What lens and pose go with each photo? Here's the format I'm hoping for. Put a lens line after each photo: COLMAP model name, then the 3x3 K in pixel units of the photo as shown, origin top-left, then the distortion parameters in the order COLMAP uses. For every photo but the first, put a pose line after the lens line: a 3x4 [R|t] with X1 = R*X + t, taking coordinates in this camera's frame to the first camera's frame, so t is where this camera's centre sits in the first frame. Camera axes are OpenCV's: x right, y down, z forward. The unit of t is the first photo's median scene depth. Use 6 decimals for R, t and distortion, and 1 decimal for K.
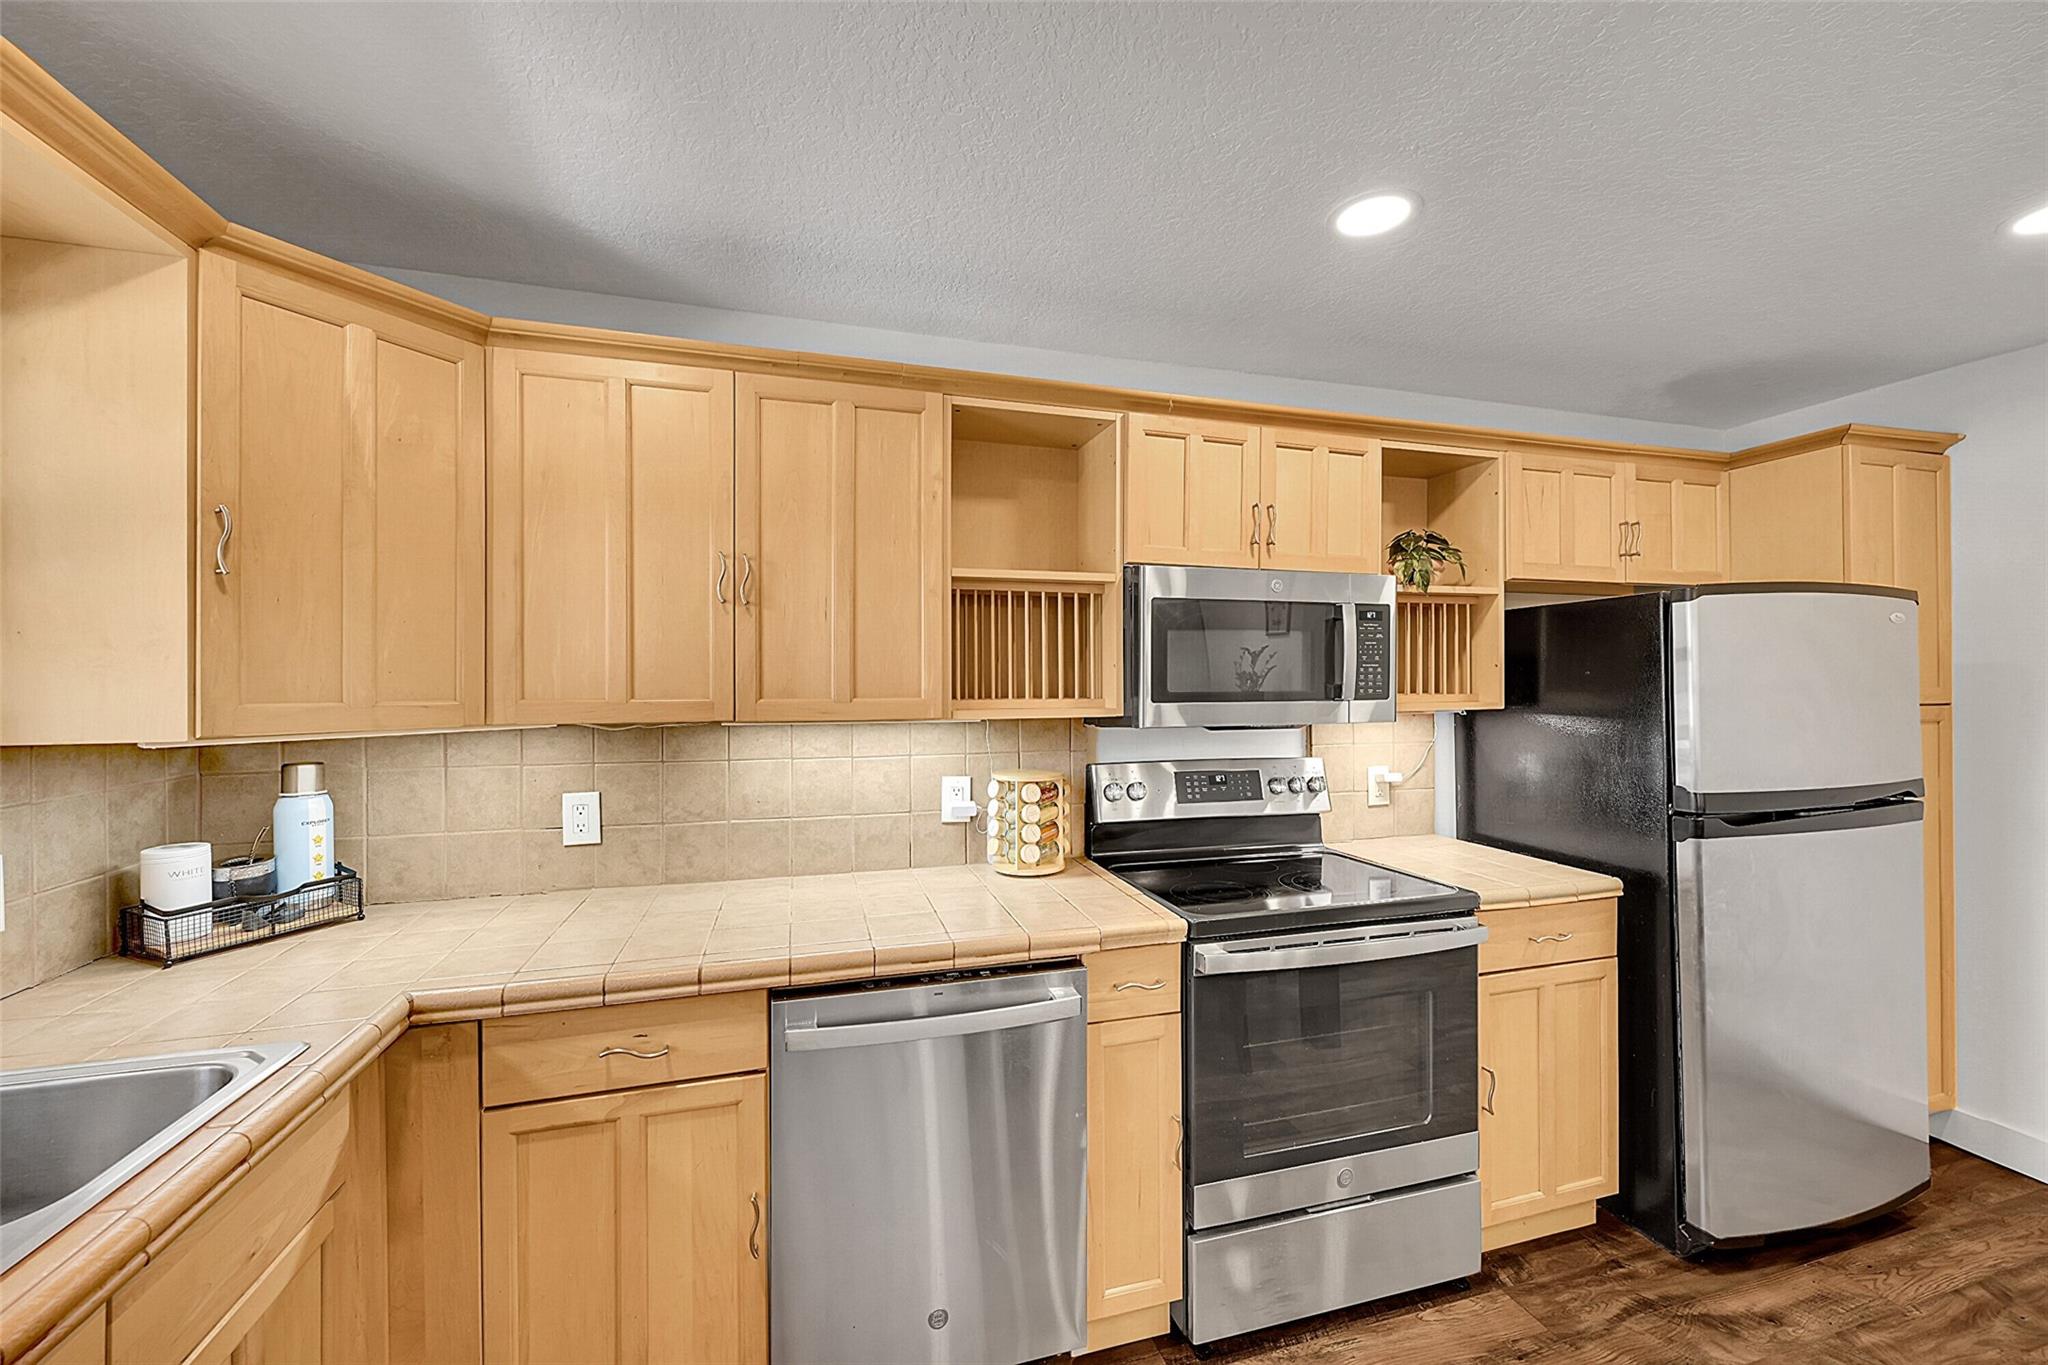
lens RADIAL K [[807.0, 0, 1030.4], [0, 807.0, 676.9], [0, 0, 1]] dist [-0.001013, 0.000045]
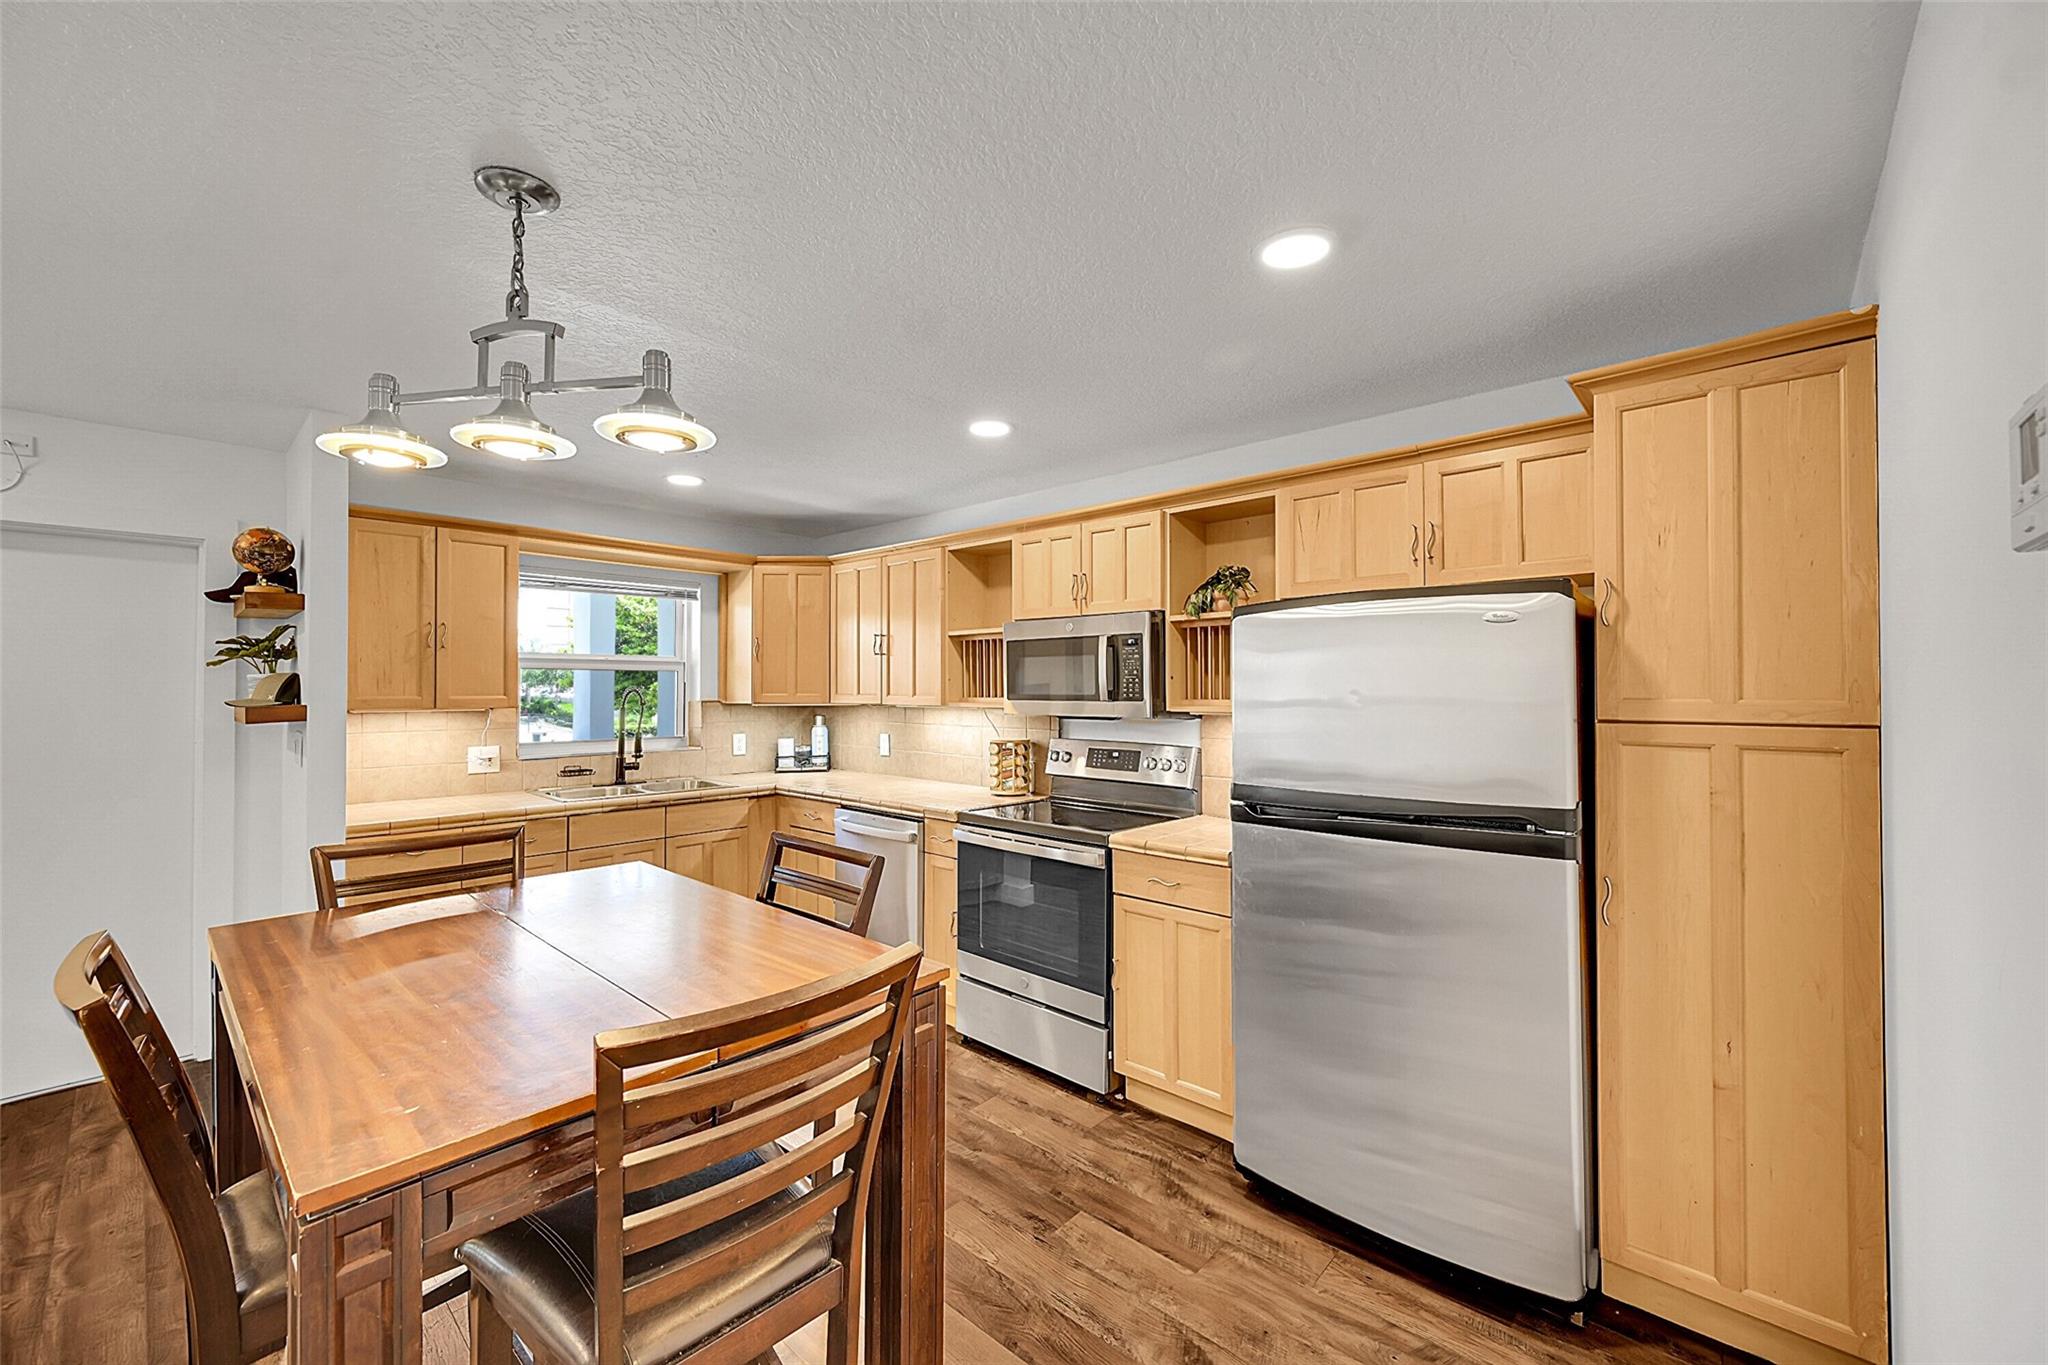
lens RADIAL K [[807.0, 0, 1029.5], [0, 807.0, 677.5], [0, 0, 1]] dist [-0.001013, 0.000045]
pose [[0.518675, -0.008026, -0.854934, 1.748442], [0.002741, 0.999966, -0.007724, -0.003519], [0.854967, 0.001663, 0.518680, 0.129036]]
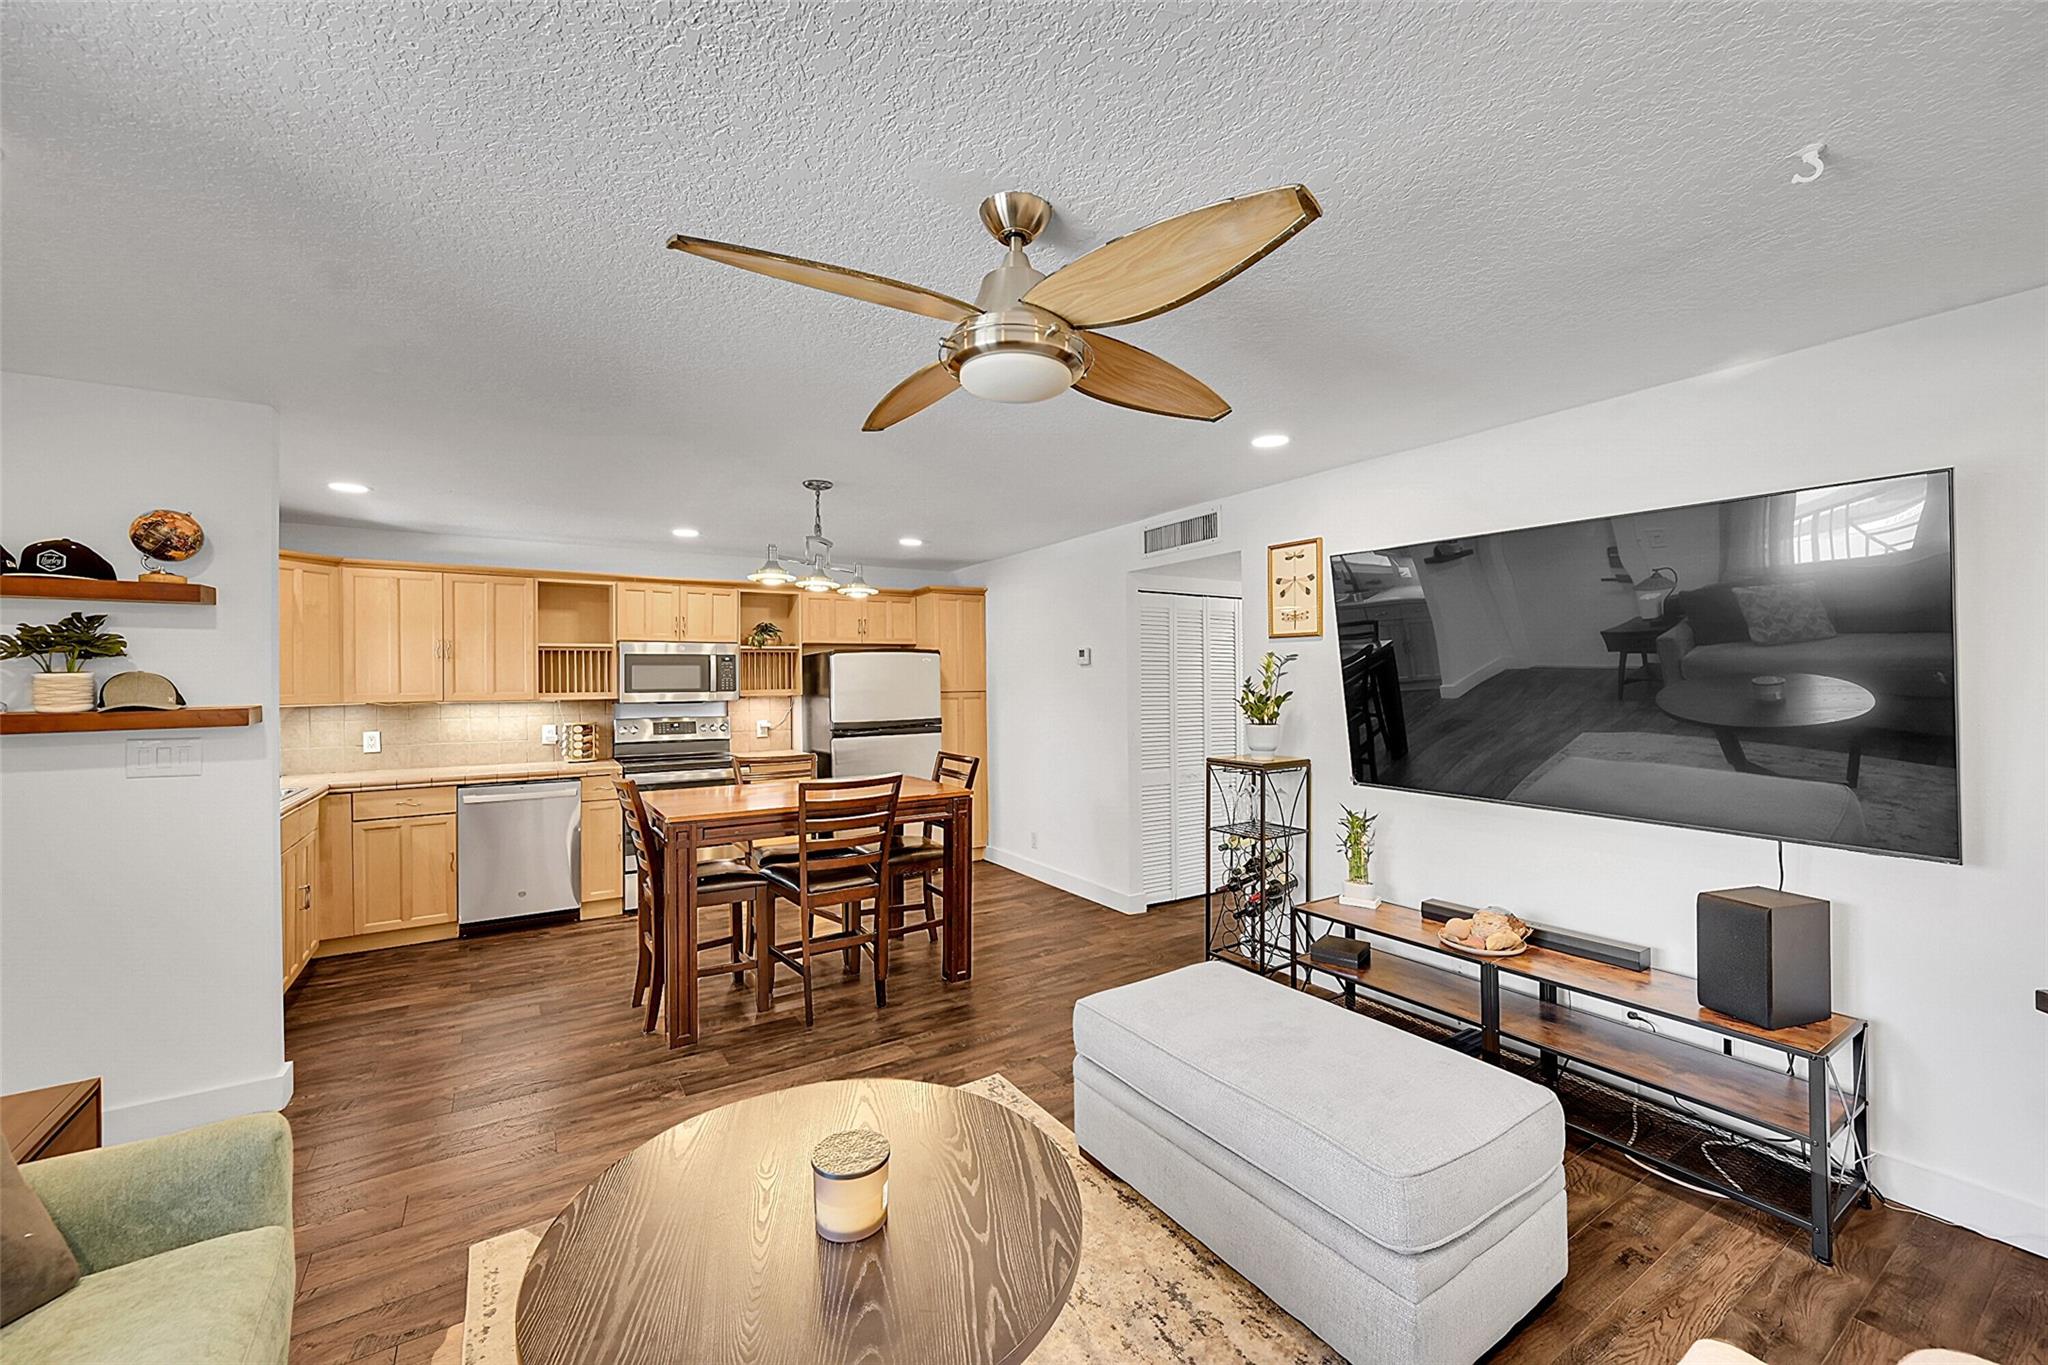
lens RADIAL K [[807.0, 0, 1032.8], [0, 807.0, 679.0], [0, 0, 1]] dist [-0.001013, 0.000045]
pose [[0.958808, -0.005722, 0.283997, 0.715207], [0.005857, 0.999983, 0.000372, -0.008405], [-0.283994, 0.001307, 0.958825, -2.022753]]
